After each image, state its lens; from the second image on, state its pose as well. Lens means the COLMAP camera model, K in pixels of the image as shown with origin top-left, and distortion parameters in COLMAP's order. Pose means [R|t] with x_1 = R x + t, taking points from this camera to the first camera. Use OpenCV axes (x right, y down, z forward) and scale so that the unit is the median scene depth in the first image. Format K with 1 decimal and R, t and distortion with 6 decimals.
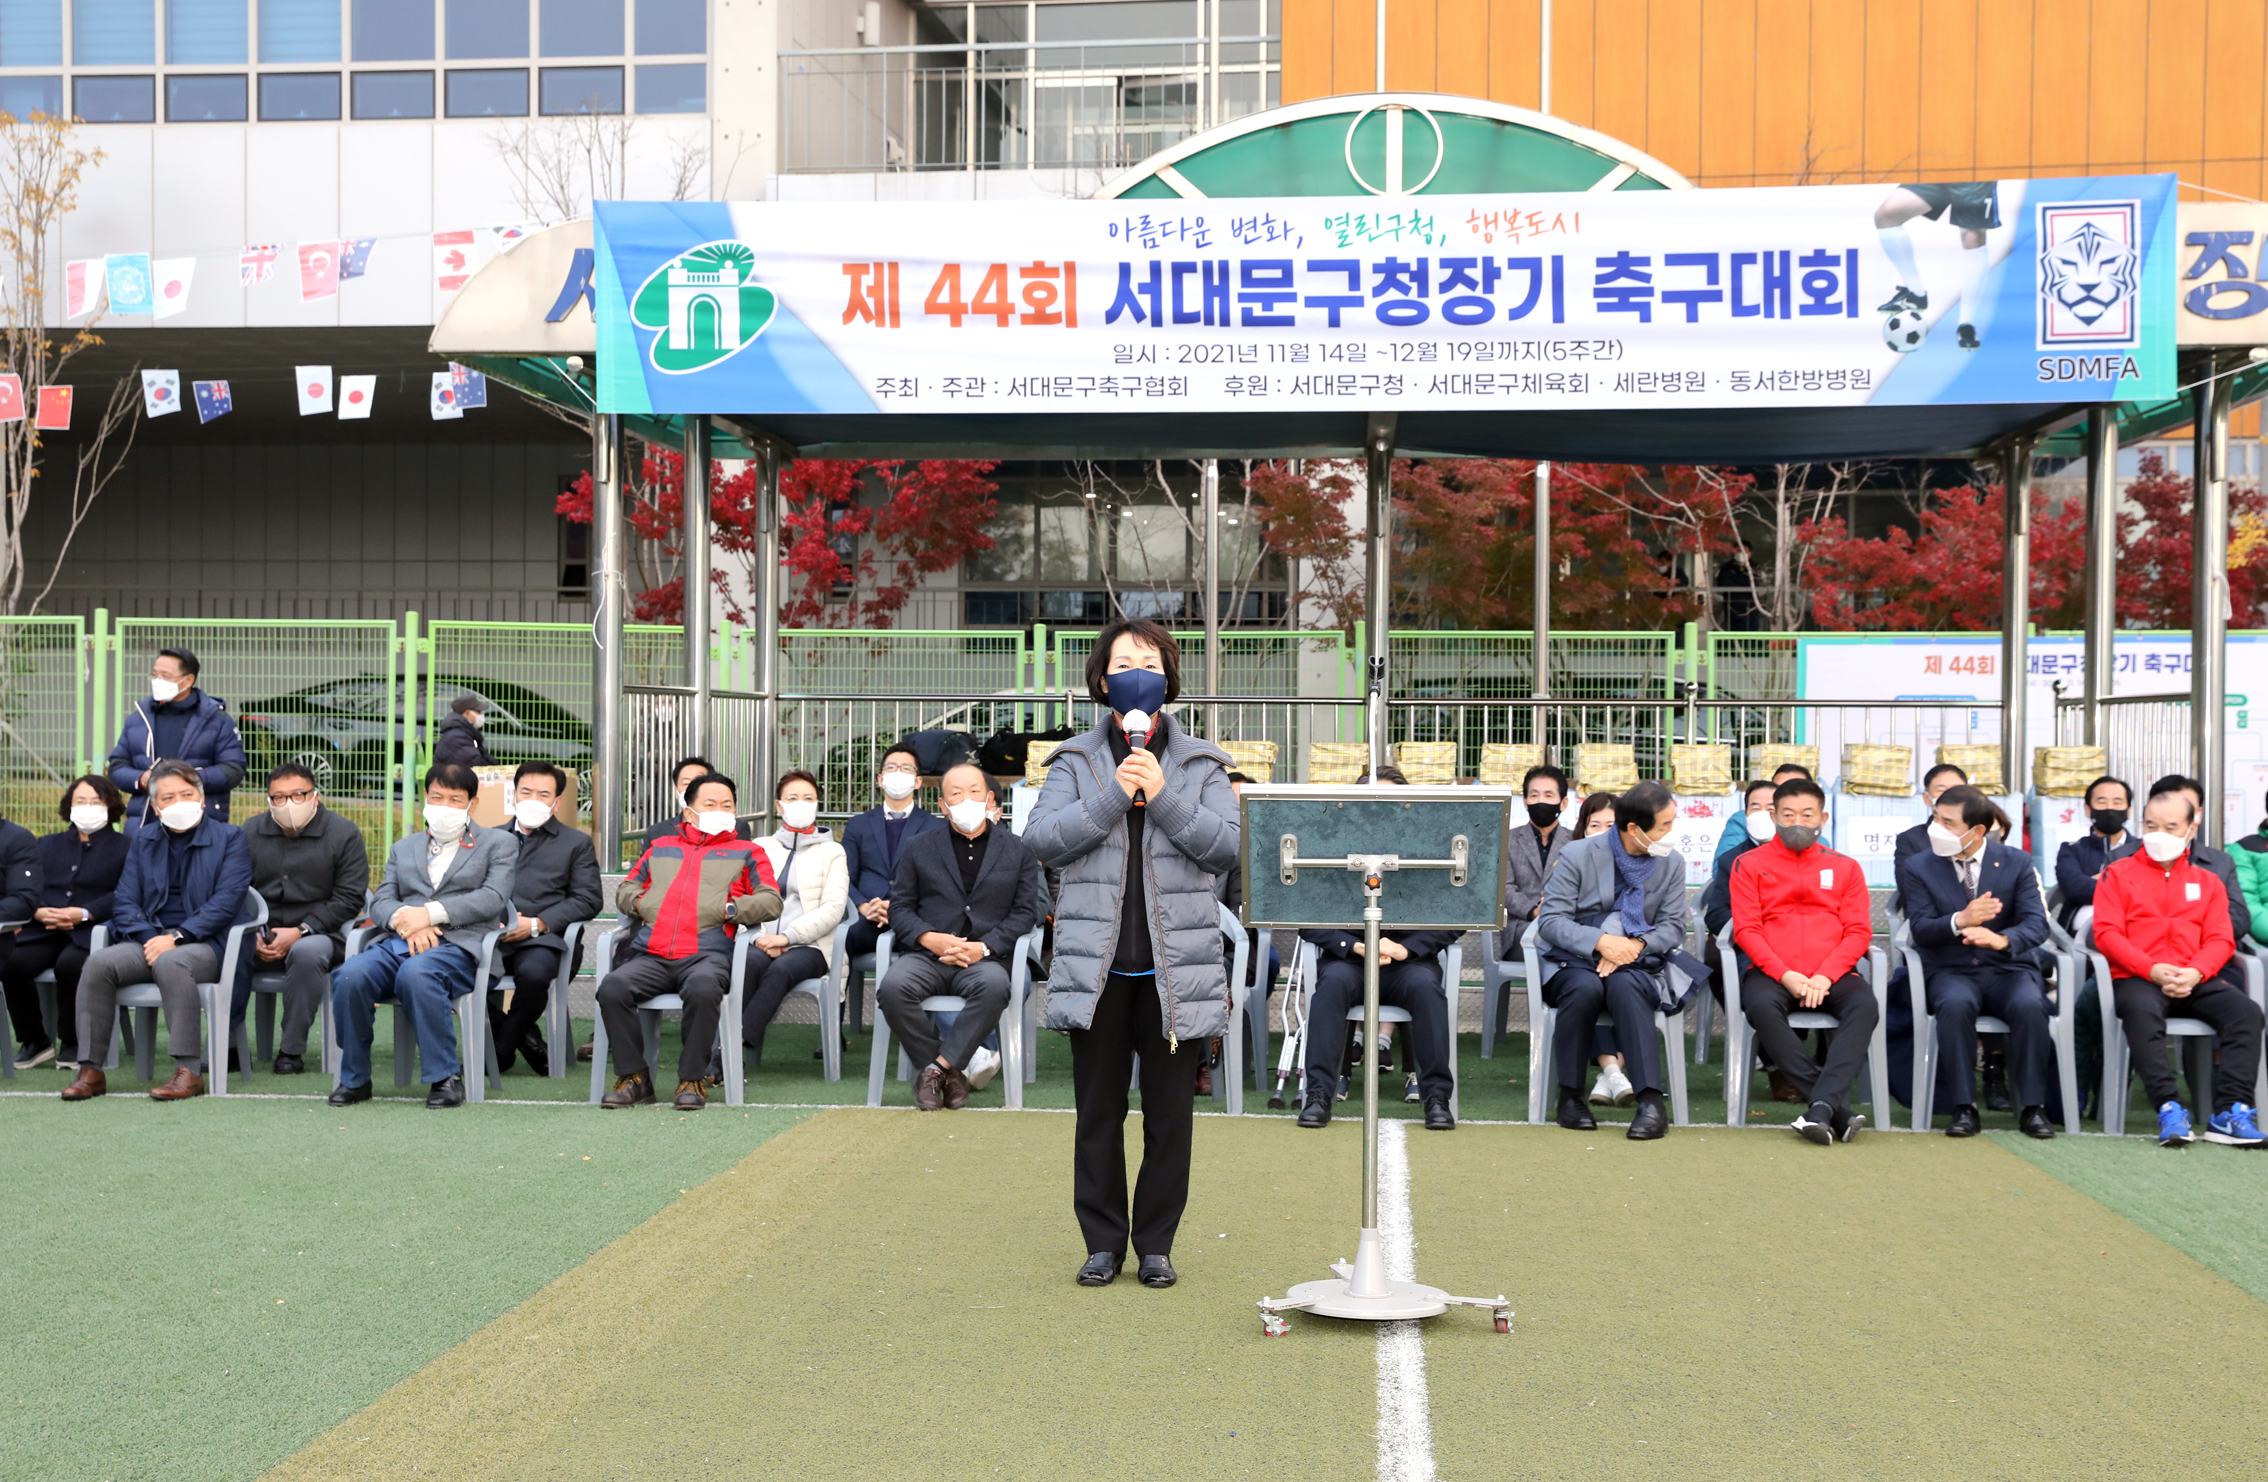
lens RADIAL K [[2801.5, 0, 1134.0], [0, 2801.5, 741.0], [0, 0, 1]] dist [0.026668, 0.176004]
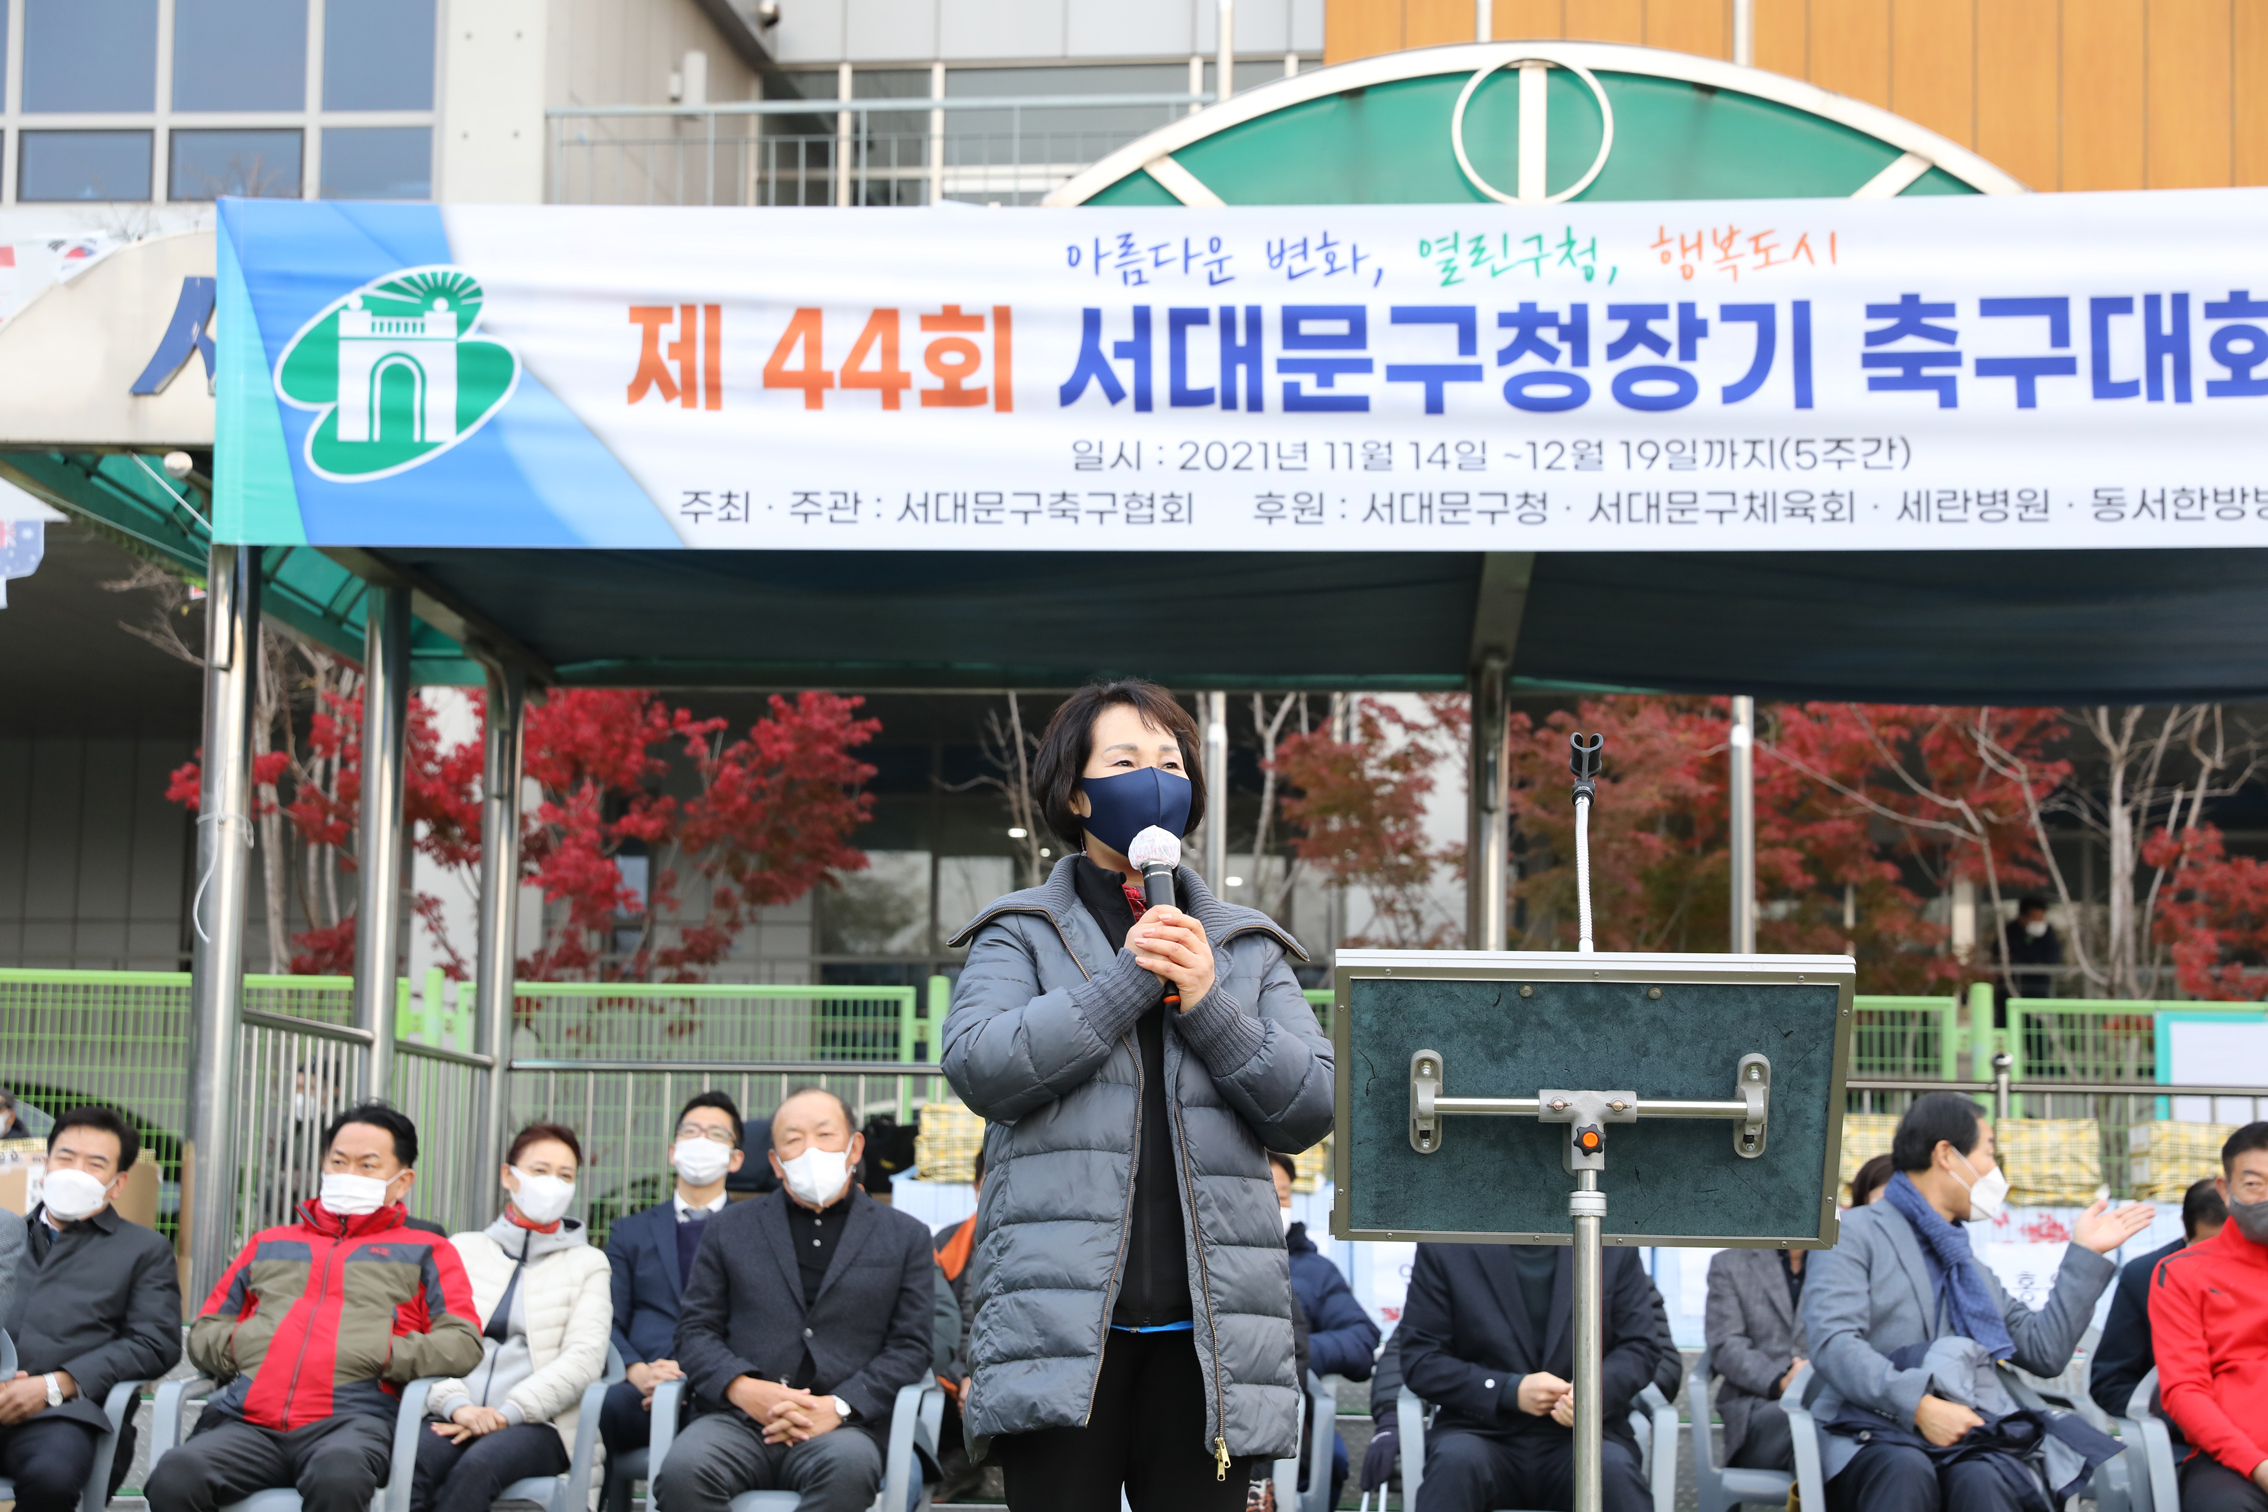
lens RADIAL K [[4160.2, 0, 1134.0], [0, 4160.2, 756.0], [0, 0, 1]] dist [0.191925, 0.268714]
pose [[0.999855, 0.009999, 0.013769, -0.005686], [-0.008234, 0.992403, -0.122757, 0.038112], [-0.014892, 0.122626, 0.992341, 0.109648]]
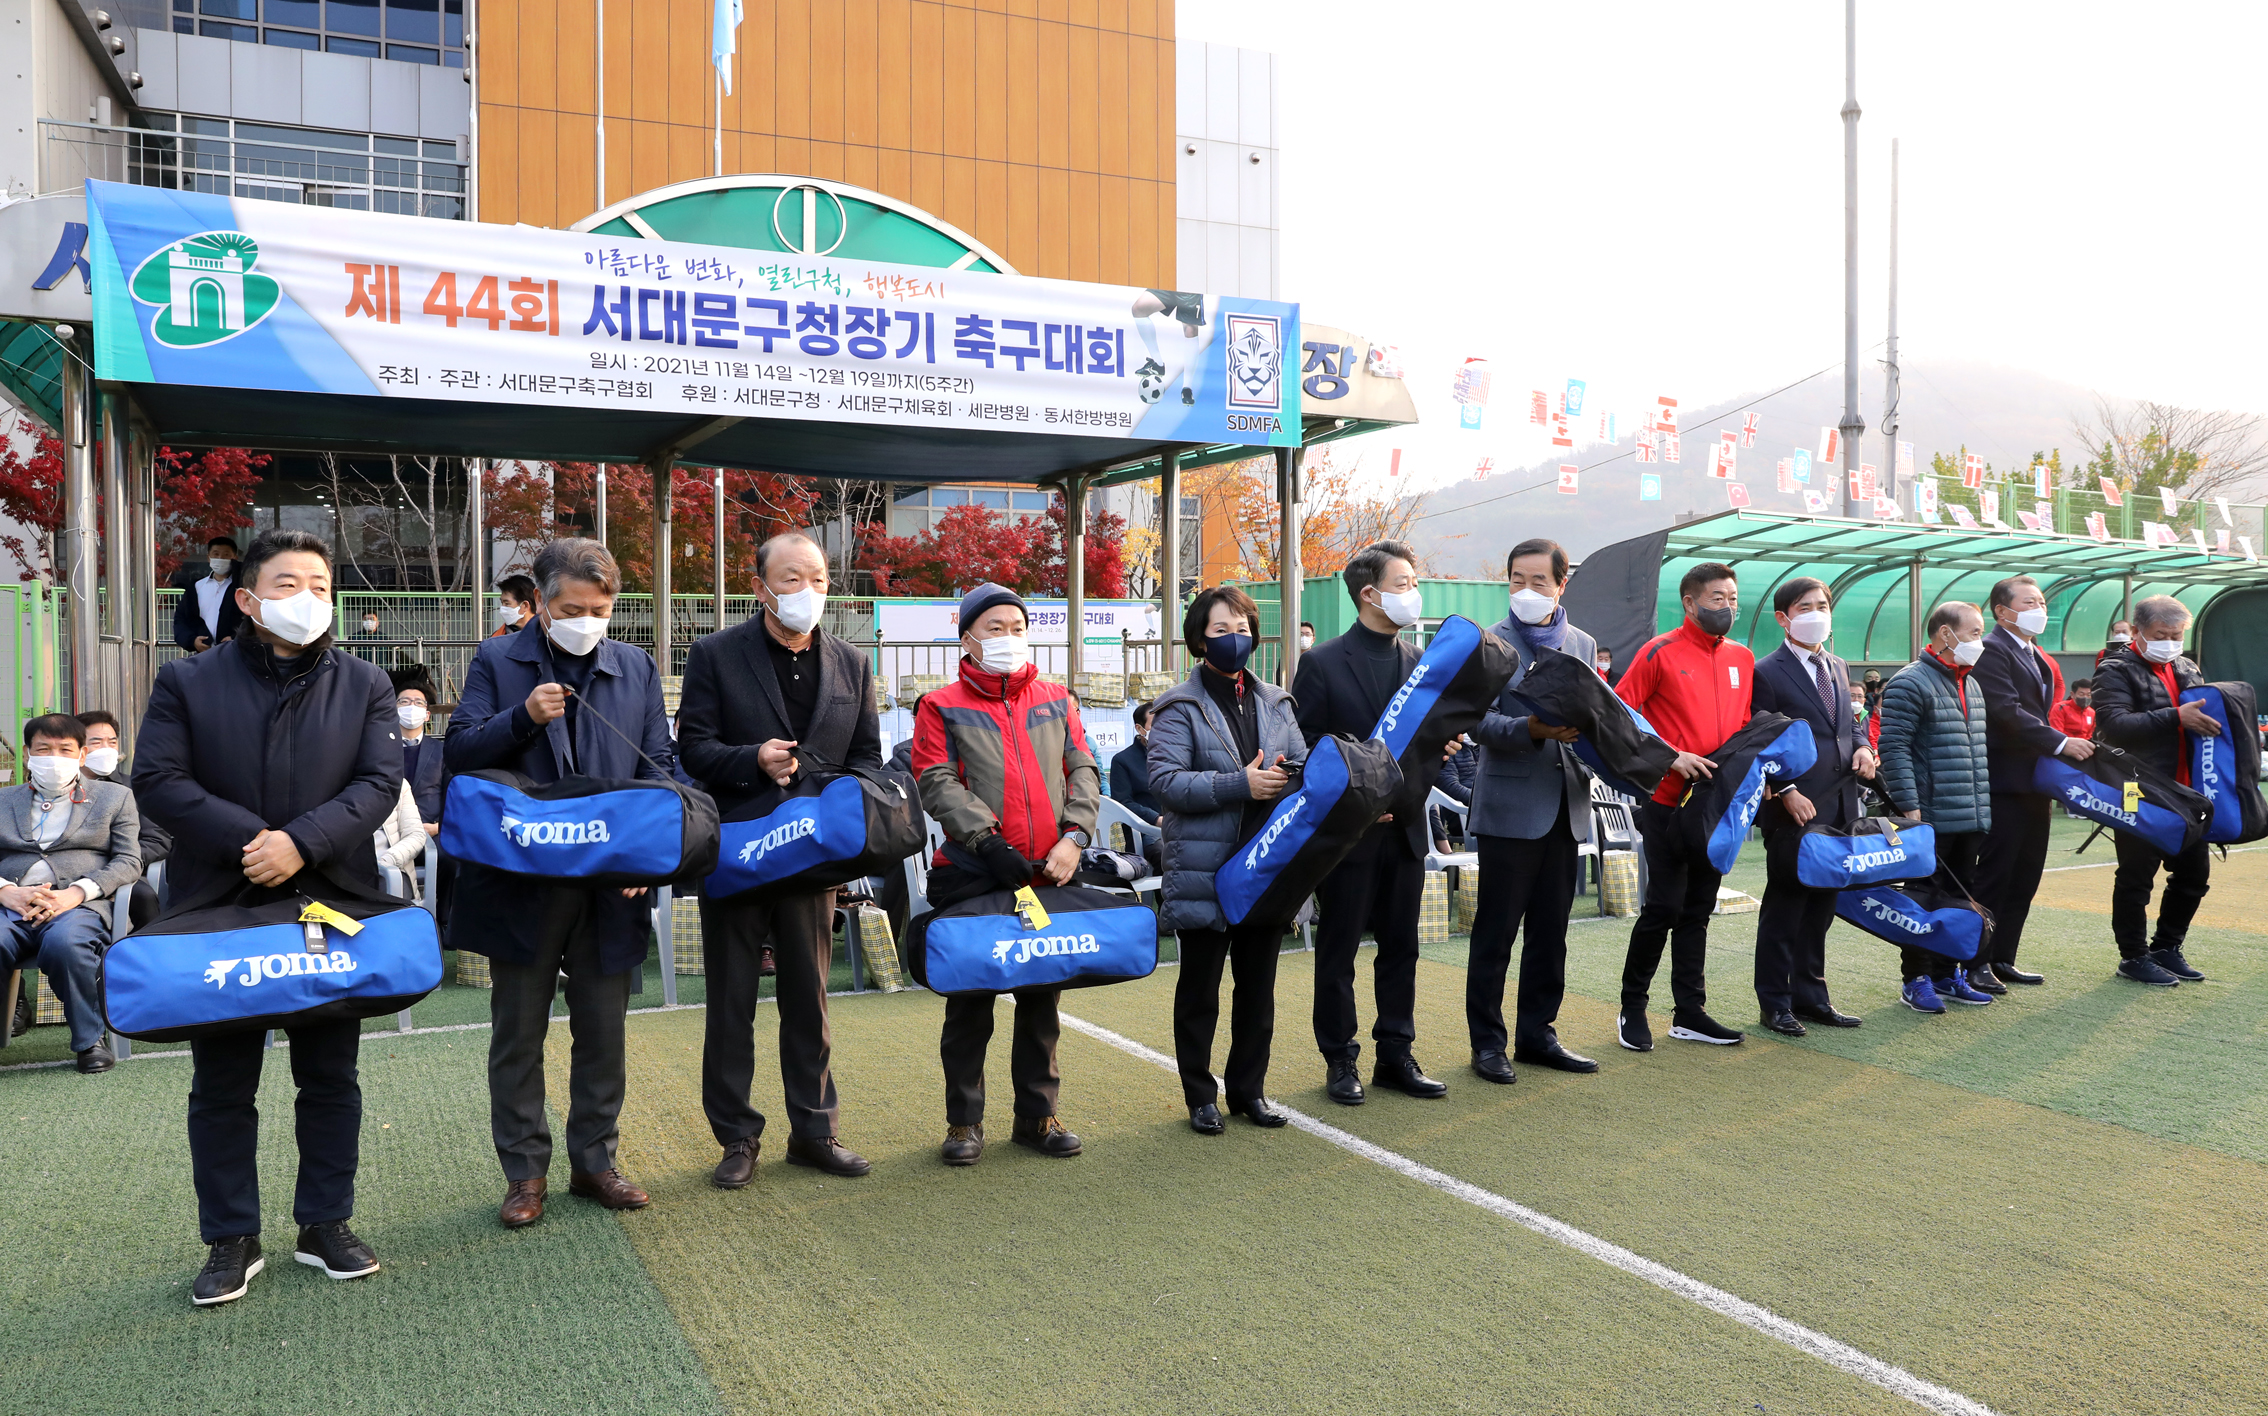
lens RADIAL K [[1626.6, 0, 1134.0], [0, 1626.6, 708.0], [0, 0, 1]] dist [-0.112100, 0.091564]
pose [[0.847090, -0.025645, 0.530830, -0.180434], [0.008220, 0.999348, 0.035162, -0.010092], [-0.531386, -0.025422, 0.846749, 0.286536]]
